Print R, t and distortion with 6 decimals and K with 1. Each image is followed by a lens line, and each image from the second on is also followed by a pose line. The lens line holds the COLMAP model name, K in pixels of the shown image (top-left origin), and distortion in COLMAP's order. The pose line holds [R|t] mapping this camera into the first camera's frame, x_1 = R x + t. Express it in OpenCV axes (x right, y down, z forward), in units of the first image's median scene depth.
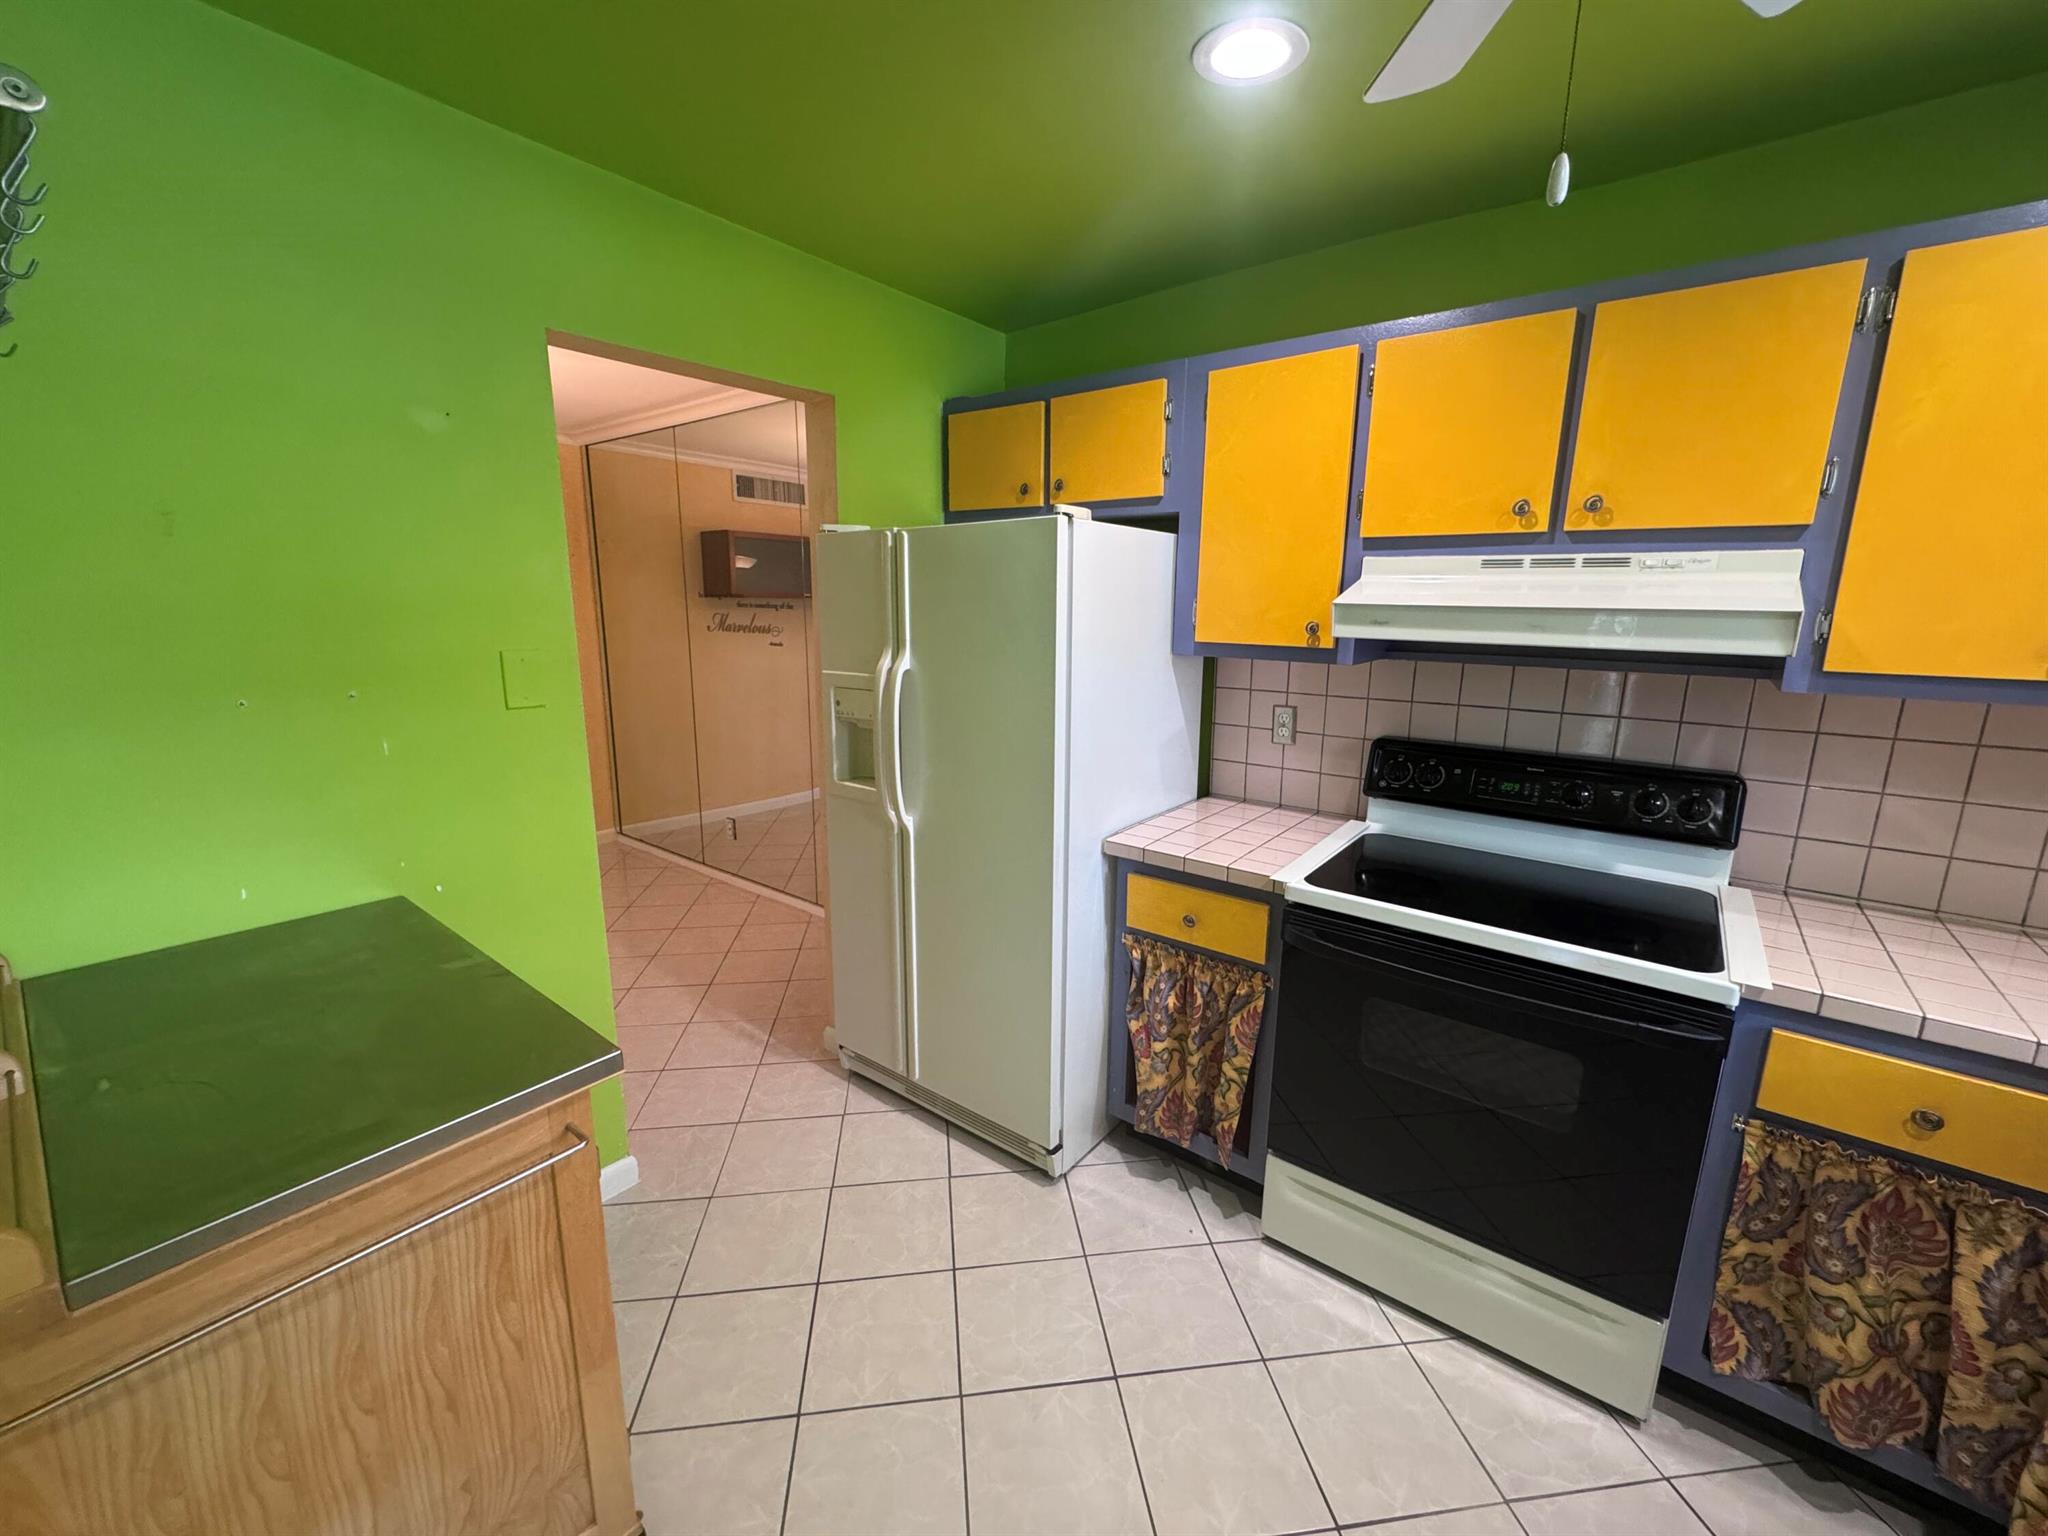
lens RADIAL K [[817.2, 0, 1023.7], [0, 817.2, 767.2], [0, 0, 1]] dist [-0.002690, 0.000870]
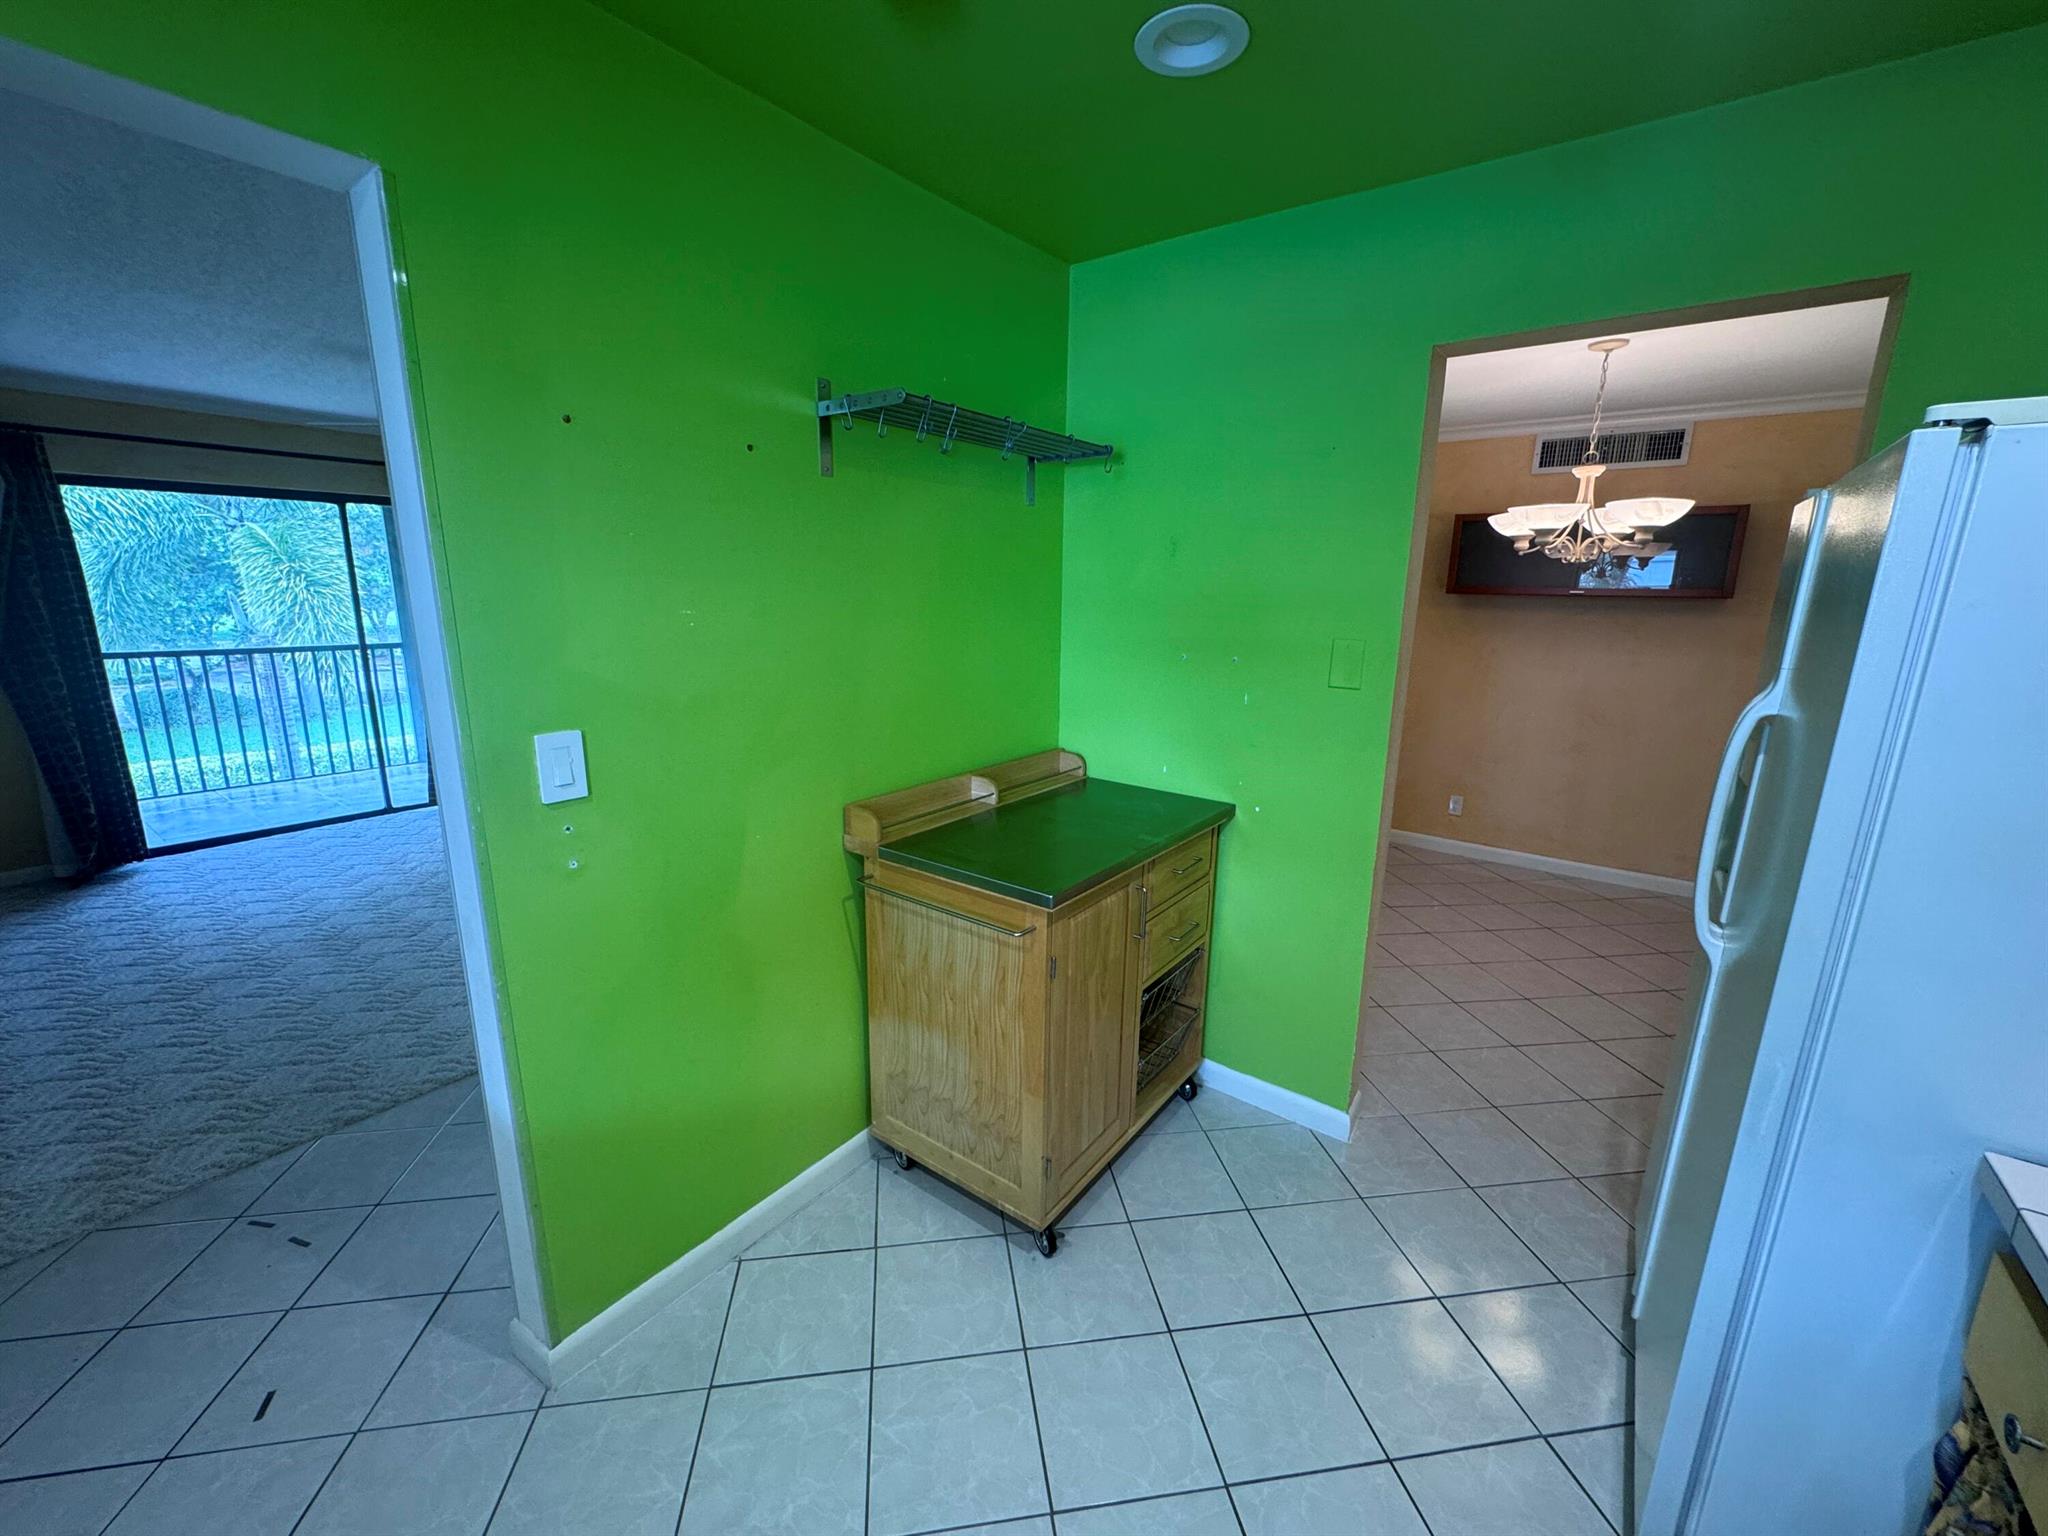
lens RADIAL K [[817.2, 0, 1023.7], [0, 817.2, 767.2], [0, 0, 1]] dist [-0.002690, 0.000870]
pose [[0.031283, 0.212001, -0.976769, 0.648428], [-0.221857, 0.954342, 0.200028, -0.113332], [0.974577, 0.210446, 0.076889, 0.574601]]
